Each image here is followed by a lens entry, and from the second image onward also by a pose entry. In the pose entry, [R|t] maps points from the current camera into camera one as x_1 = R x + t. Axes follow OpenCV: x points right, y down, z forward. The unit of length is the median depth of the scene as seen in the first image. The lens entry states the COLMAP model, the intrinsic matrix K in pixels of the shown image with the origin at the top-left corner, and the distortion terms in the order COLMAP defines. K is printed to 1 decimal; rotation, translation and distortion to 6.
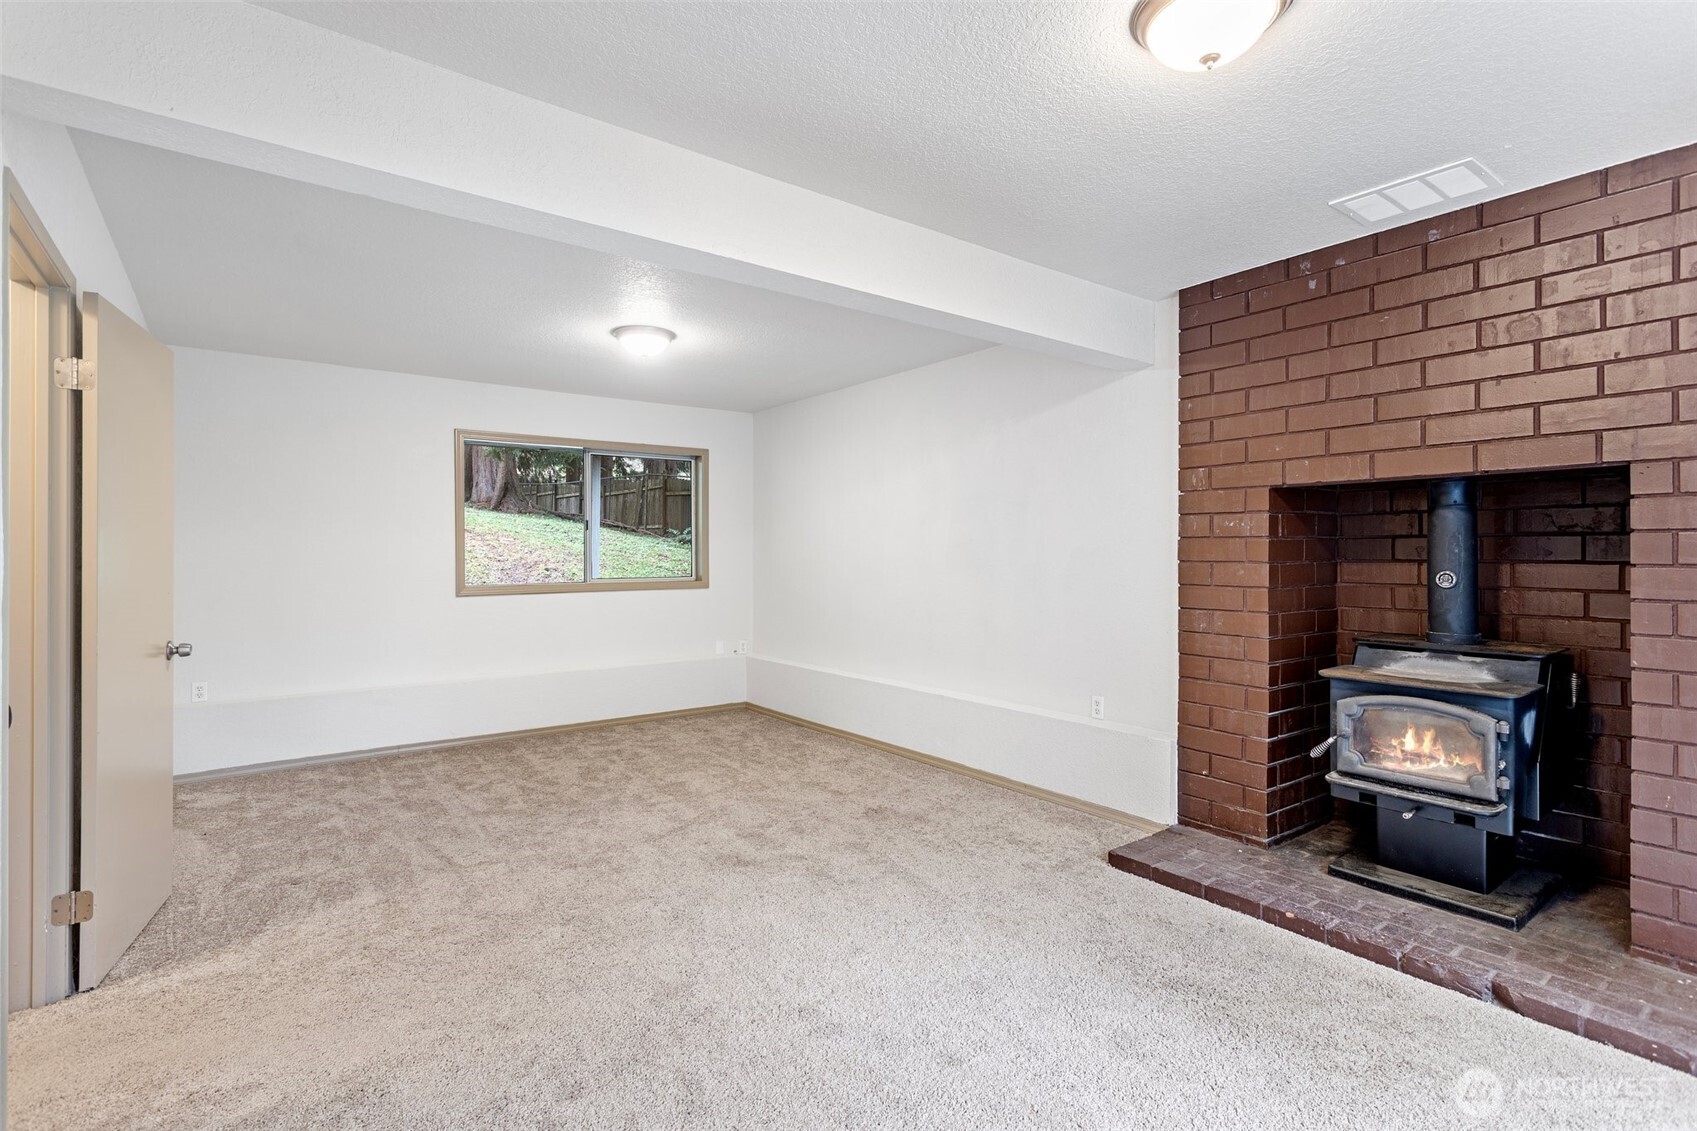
lens RADIAL K [[816.9, 0, 847.7], [0, 816.9, 559.5], [0, 0, 1]] dist [0.006592, 0.000547]
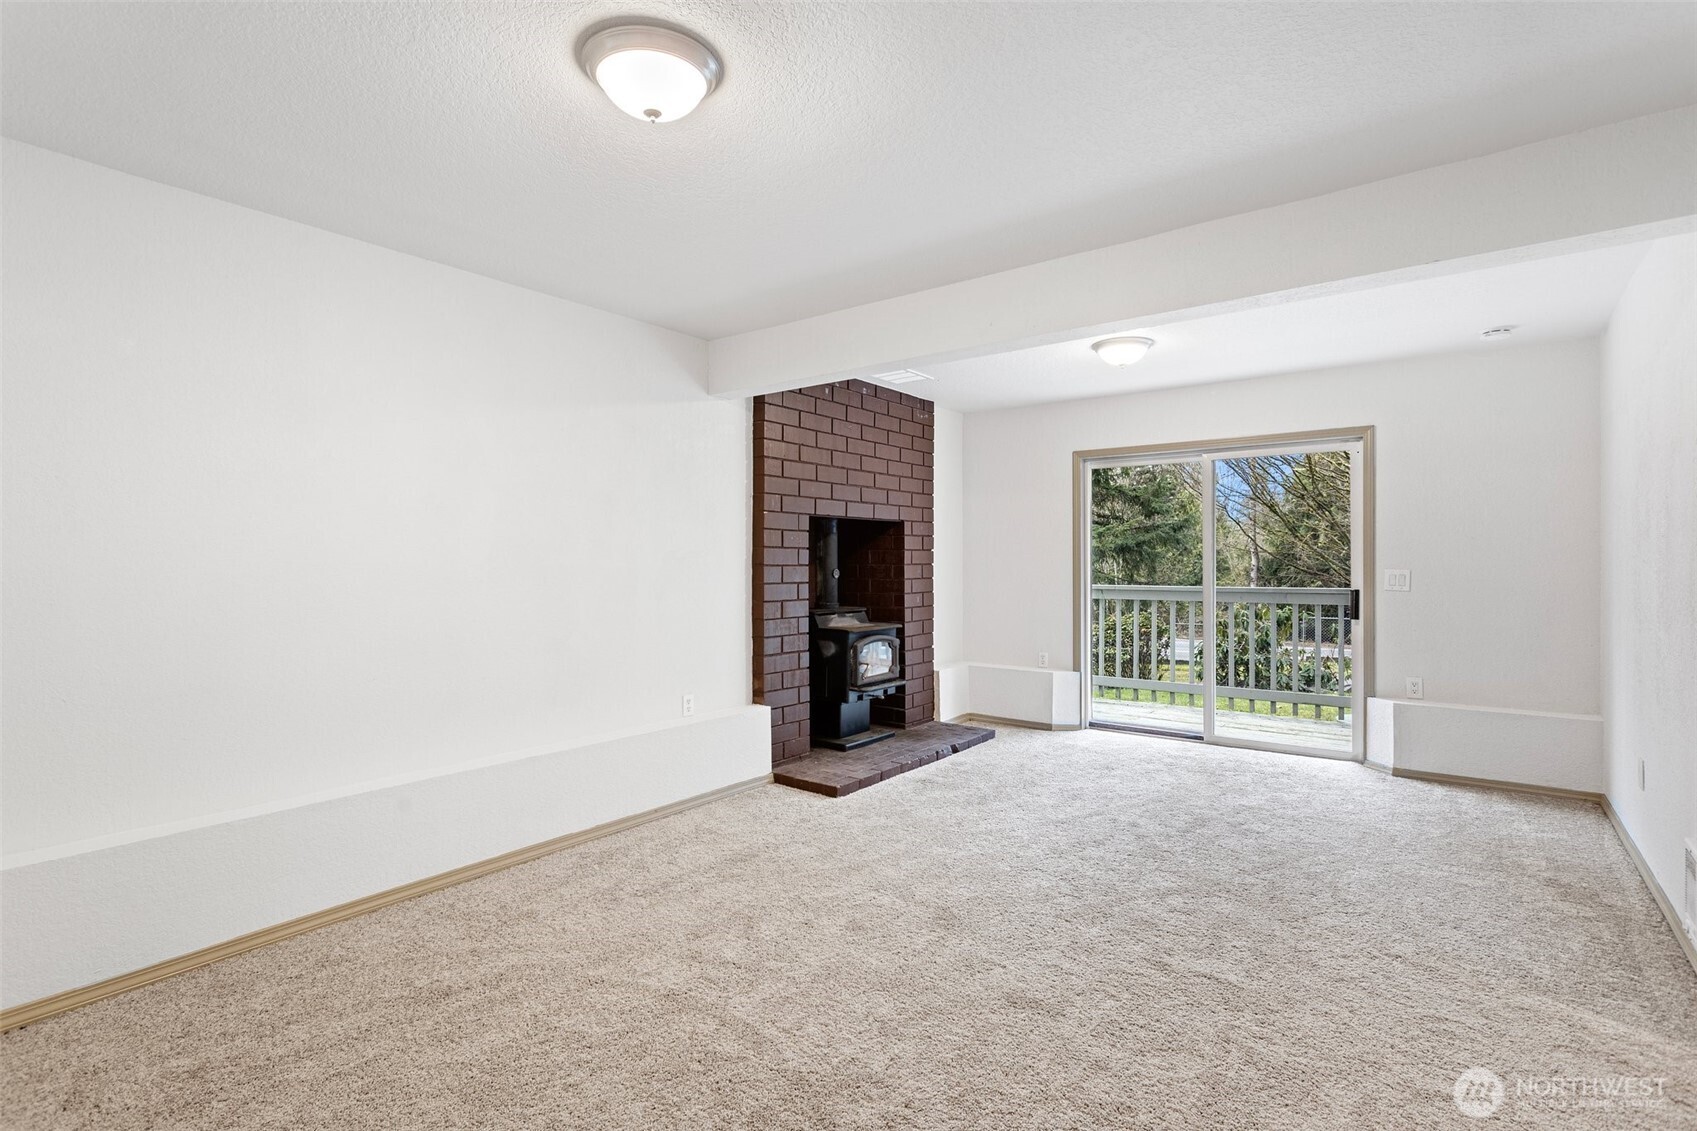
lens RADIAL K [[816.9, 0, 847.3], [0, 816.9, 560.5], [0, 0, 1]] dist [0.006592, 0.000547]
pose [[-0.270593, -0.005649, 0.962677, -0.936810], [0.006067, 0.999953, 0.007573, -0.015749], [-0.962675, 0.007890, -0.270546, 1.331995]]
